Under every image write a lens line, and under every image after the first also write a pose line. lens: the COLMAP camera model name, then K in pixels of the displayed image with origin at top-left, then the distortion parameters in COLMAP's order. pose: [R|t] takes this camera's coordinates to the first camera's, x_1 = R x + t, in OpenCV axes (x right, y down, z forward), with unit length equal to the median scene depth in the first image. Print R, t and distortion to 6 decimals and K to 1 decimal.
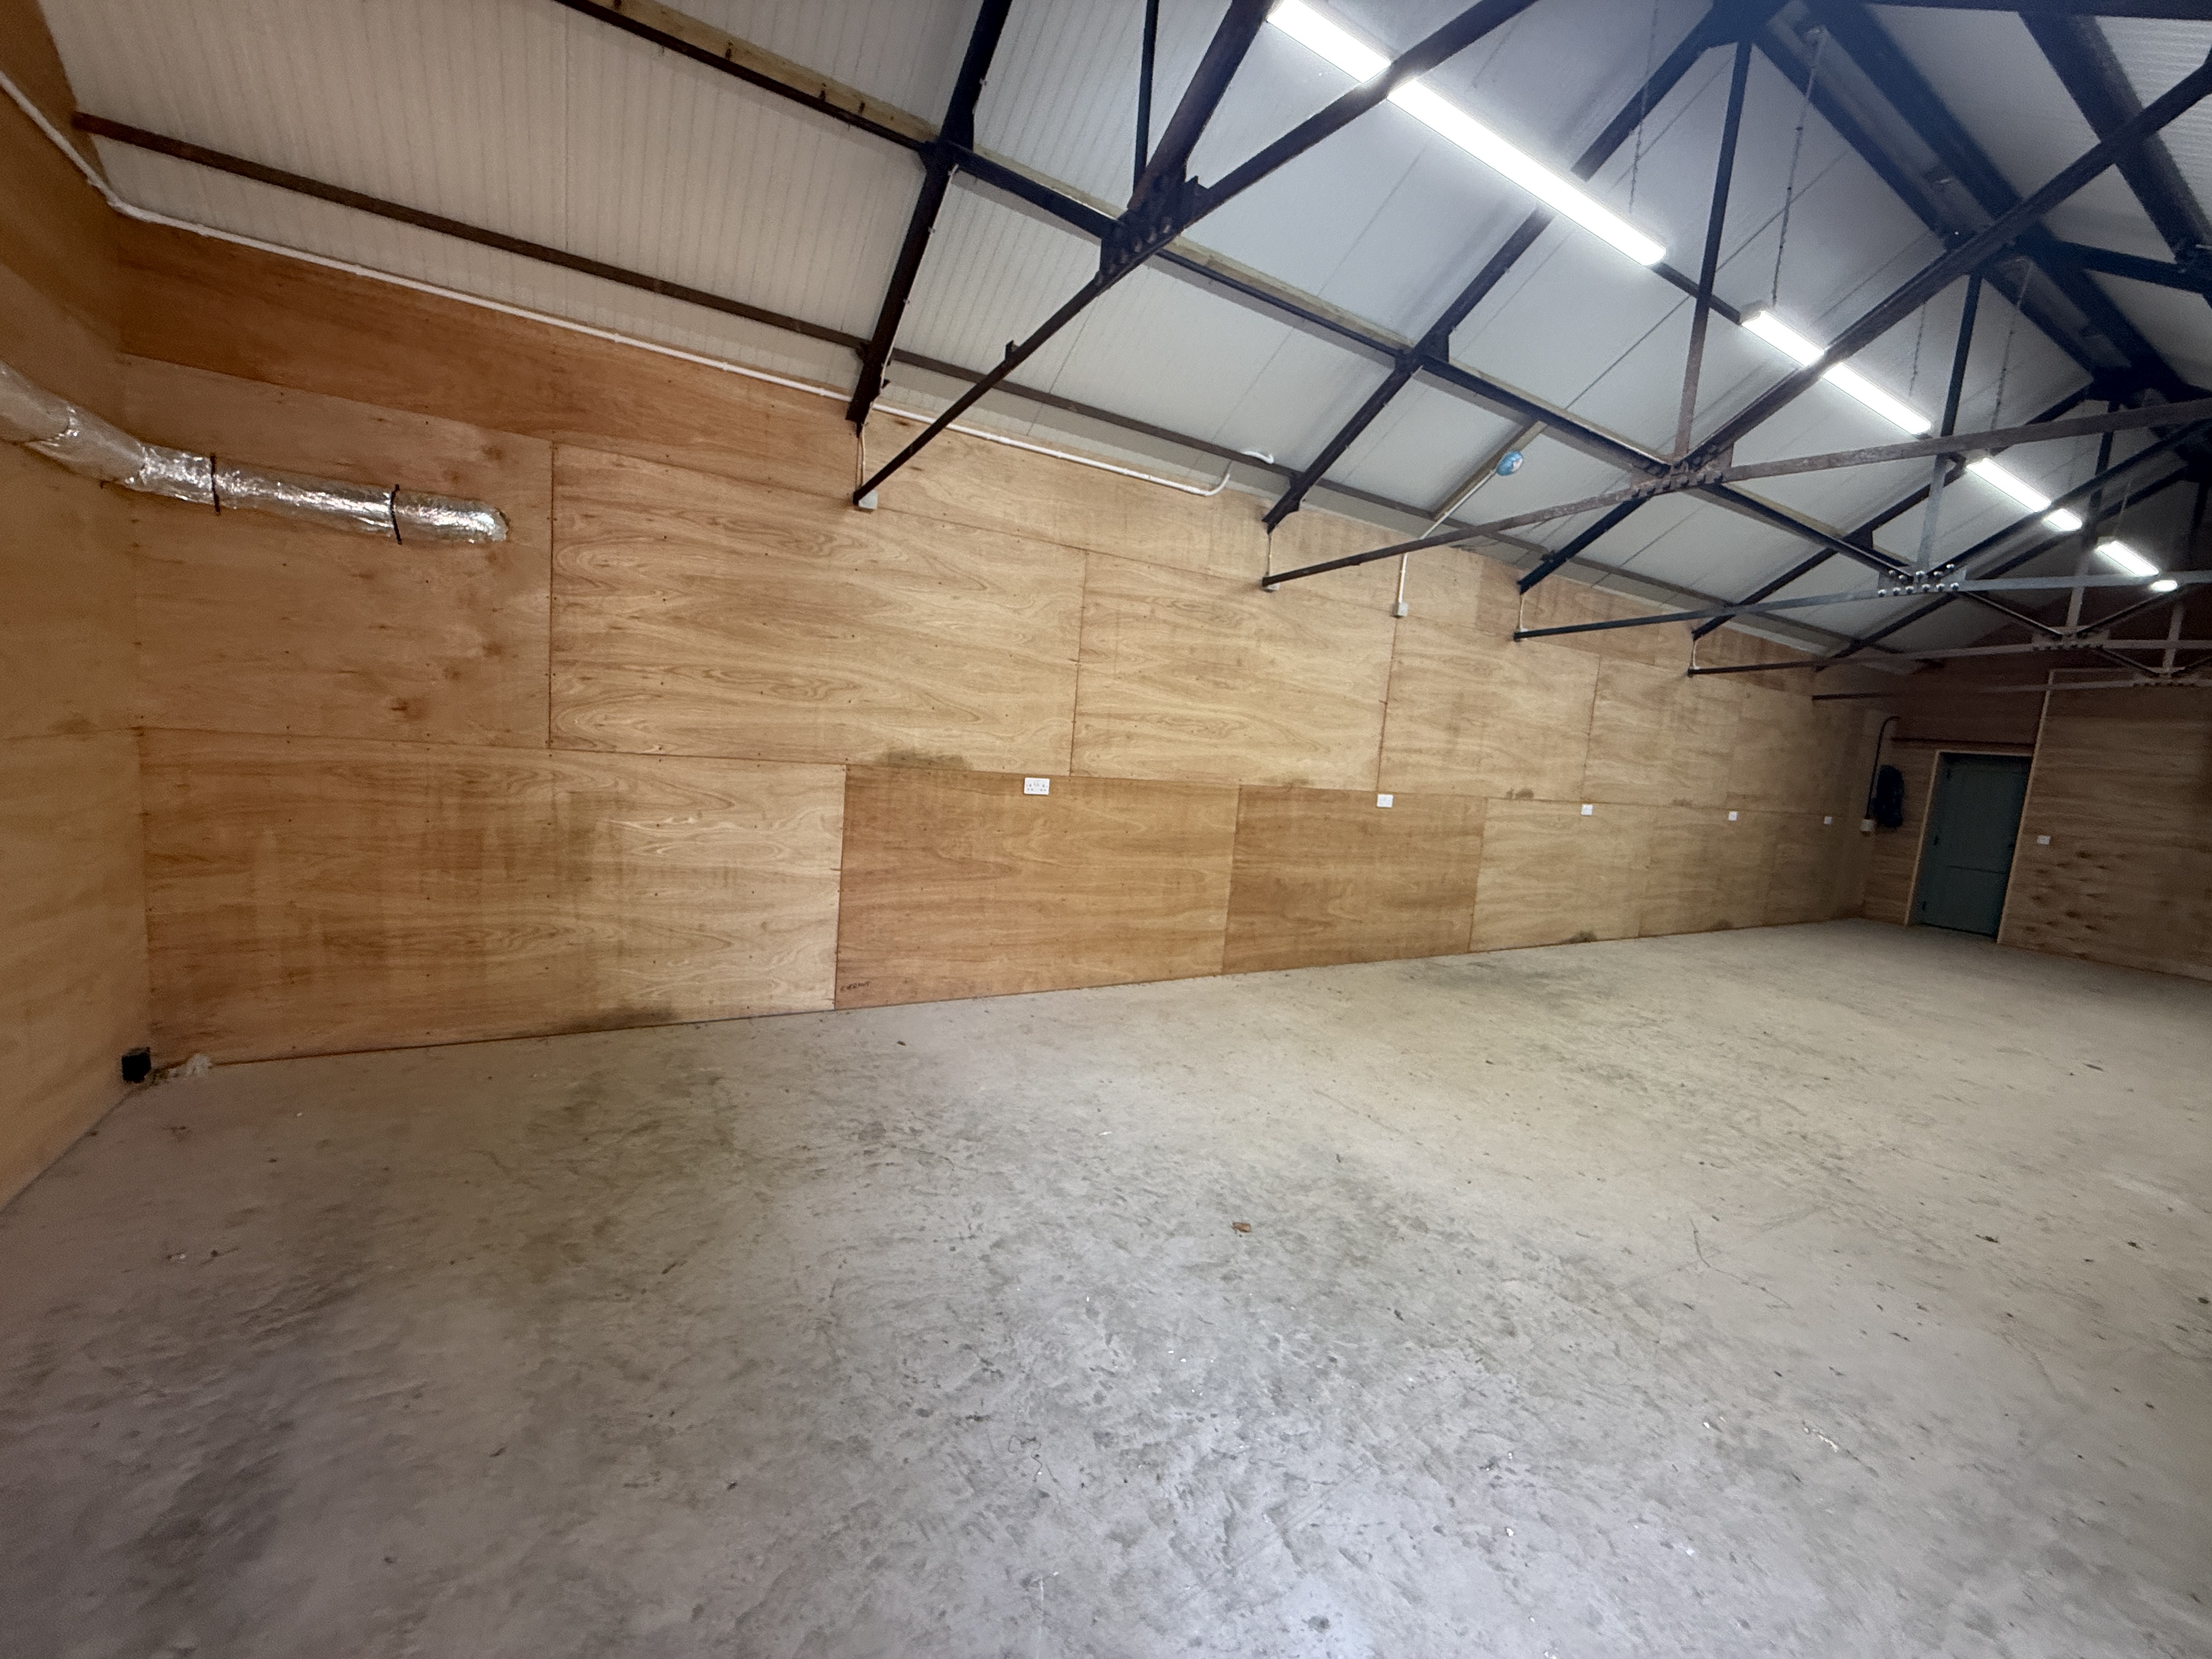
lens RADIAL K [[882.8, 0, 1104.7], [0, 882.8, 834.1], [0, 0, 1]] dist [0.000662, -0.000071]
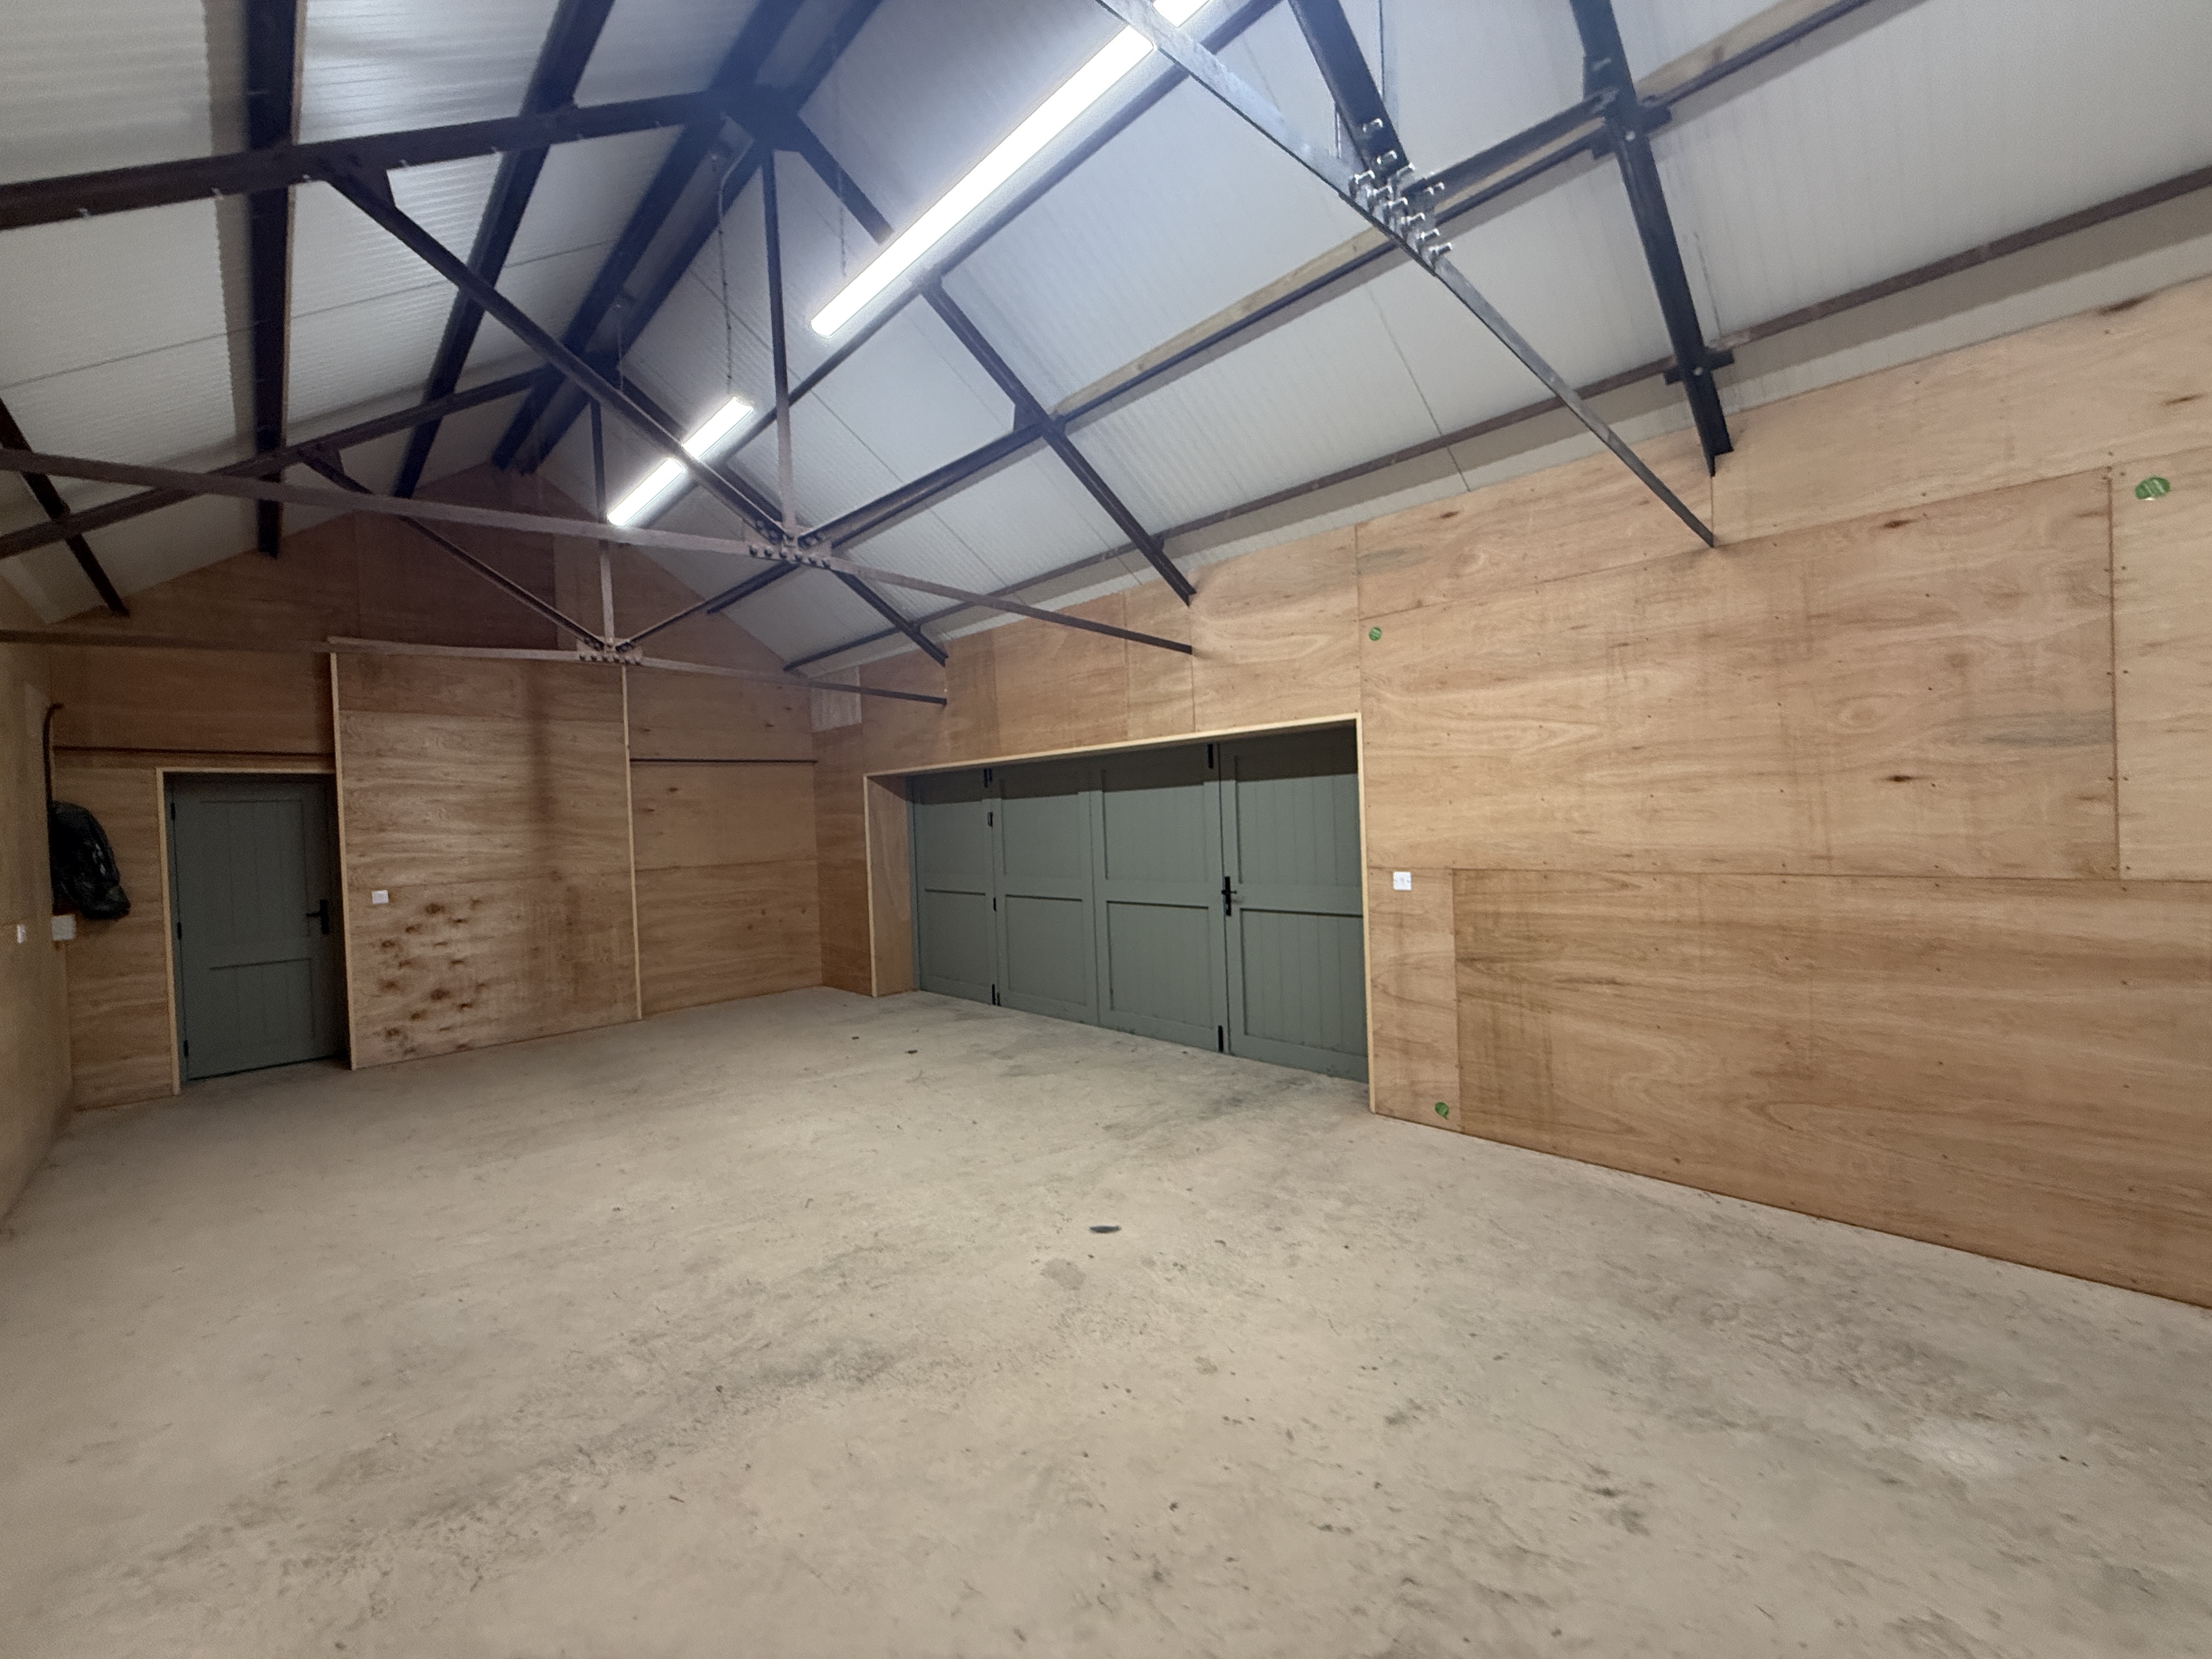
lens RADIAL K [[879.8, 0, 1101.5], [0, 879.8, 831.7], [0, 0, 1]] dist [-0.000388, -0.000346]
pose [[-0.231115, -0.085745, 0.969141, 0.589840], [0.131155, 0.984271, 0.118361, -0.095260], [-0.964046, 0.154462, -0.216234, 1.191257]]
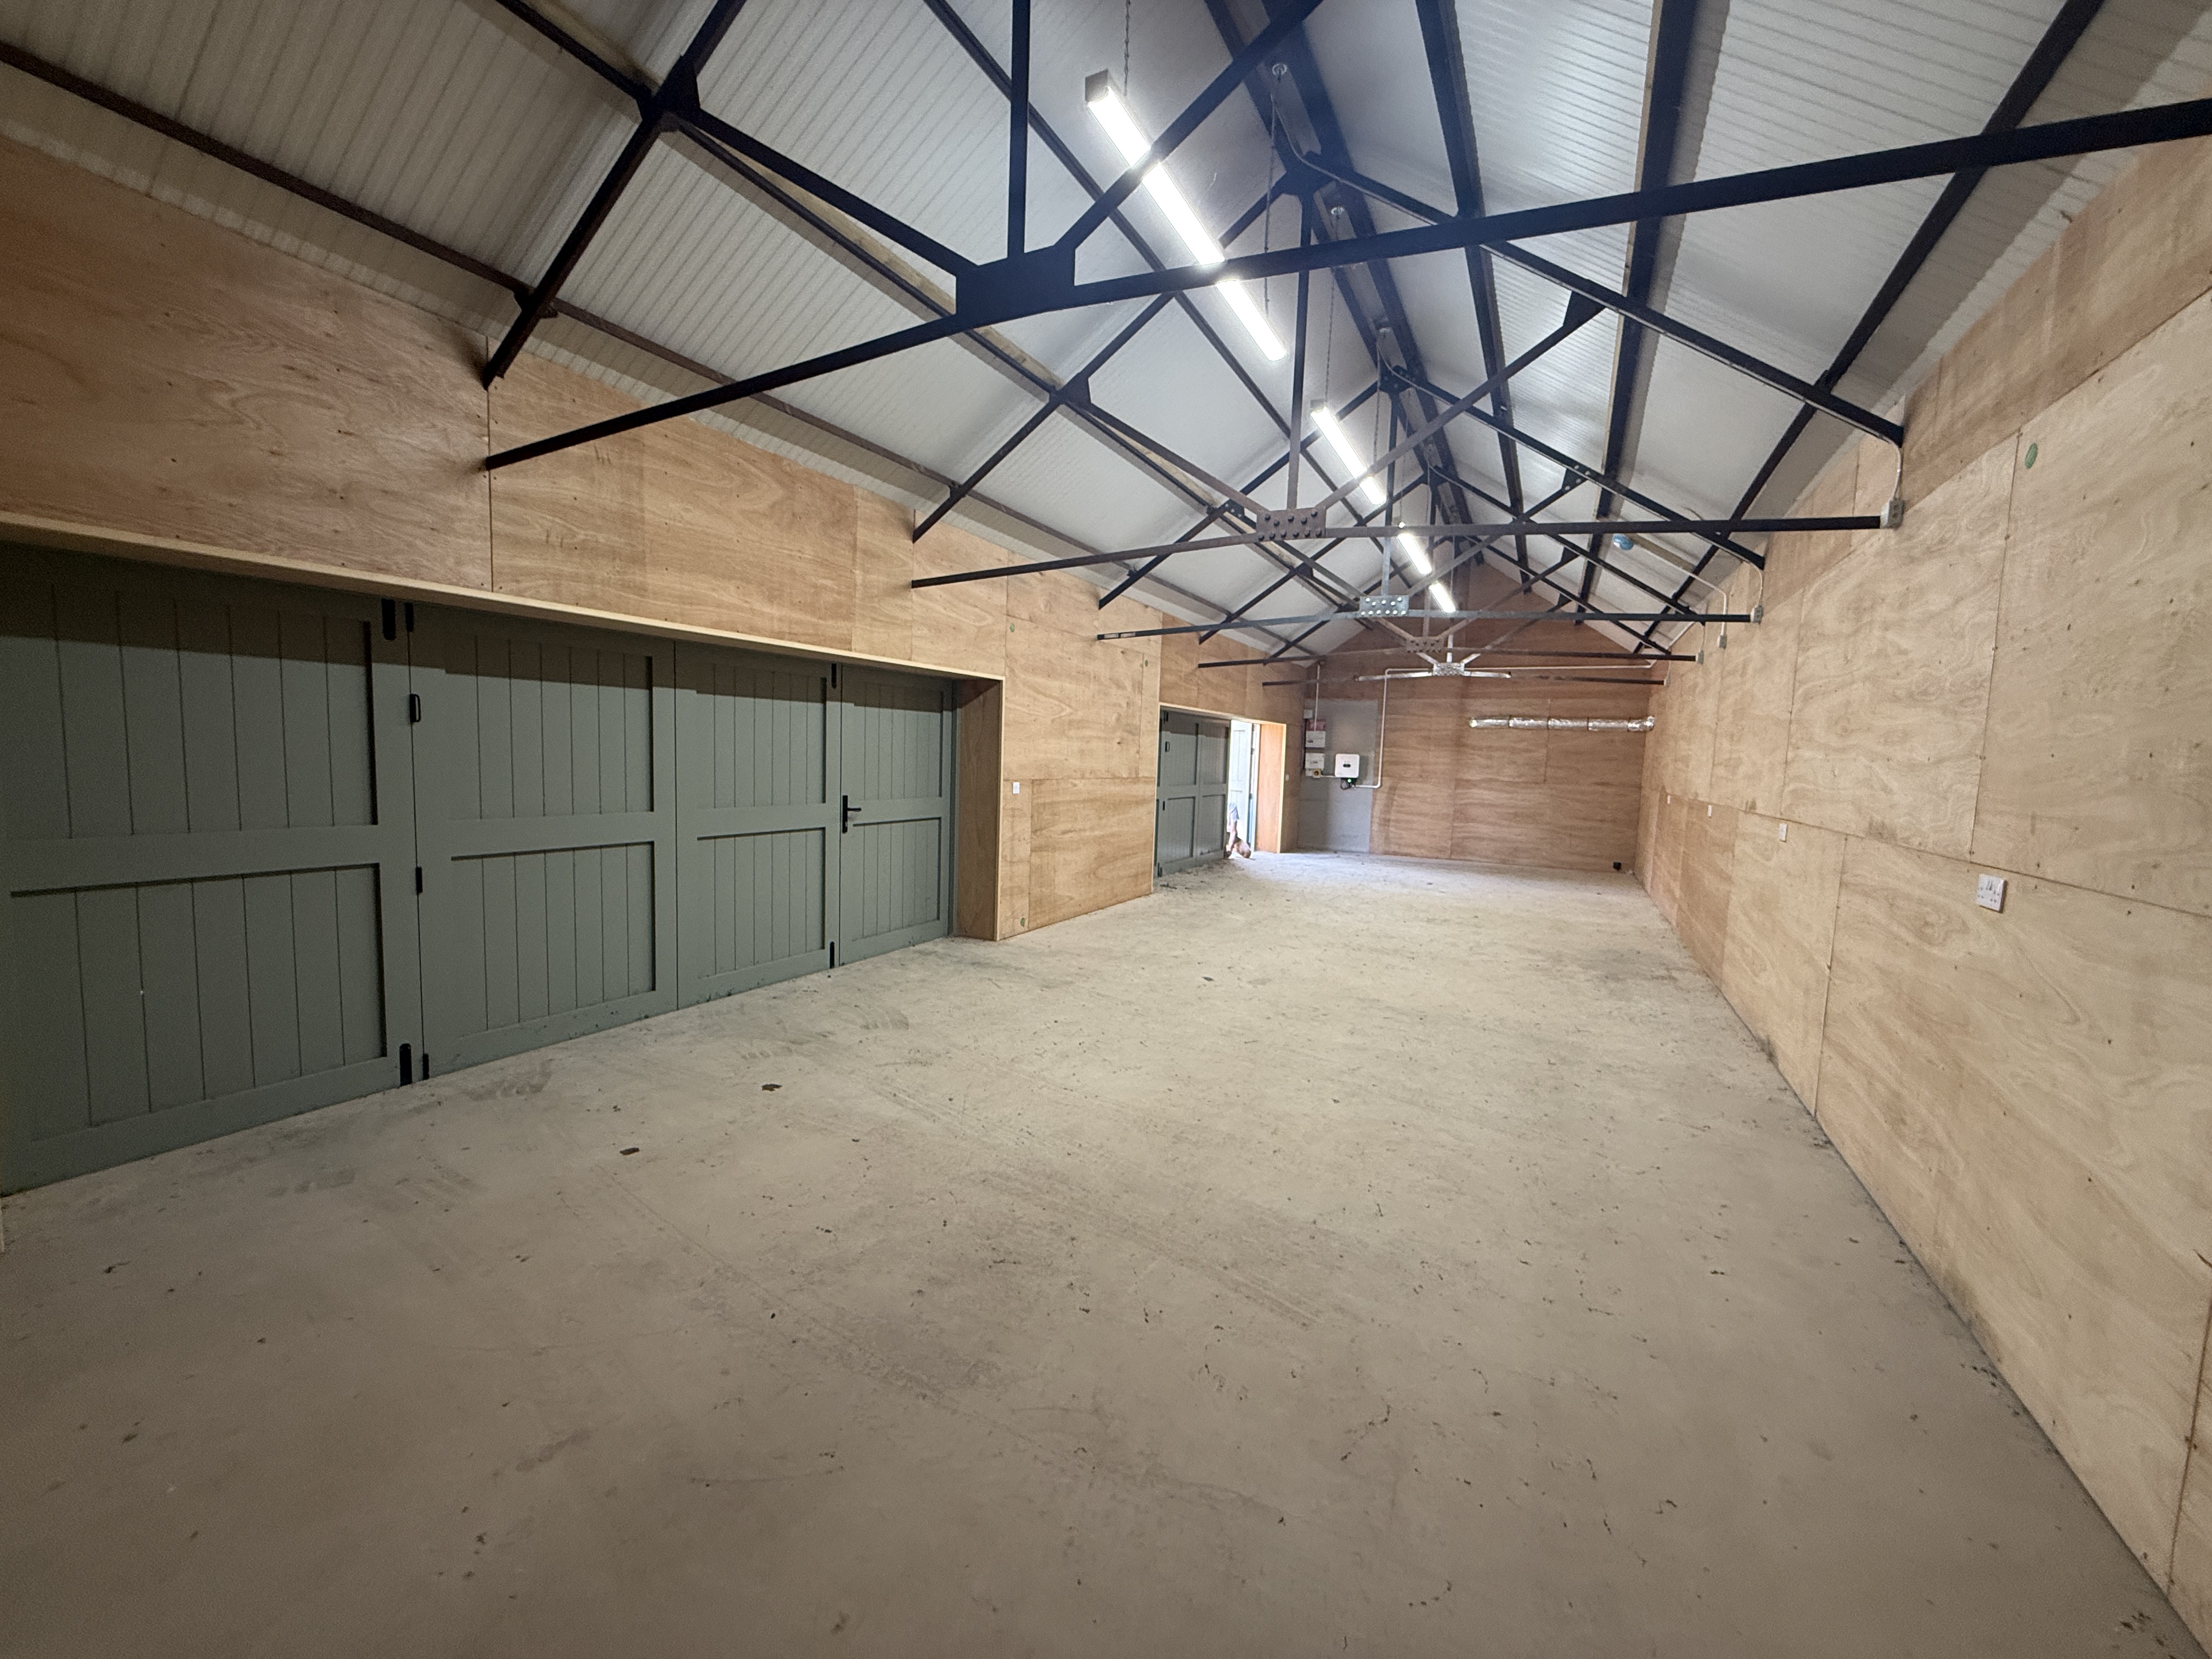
lens RADIAL K [[879.8, 0, 1101.5], [0, 879.8, 831.7], [0, 0, 1]] dist [-0.000388, -0.000346]
pose [[-0.844508, -0.059762, -0.532198, 2.004897], [-0.160177, 0.976451, 0.144524, -0.060530], [0.511028, 0.207298, -0.834193, 1.982806]]
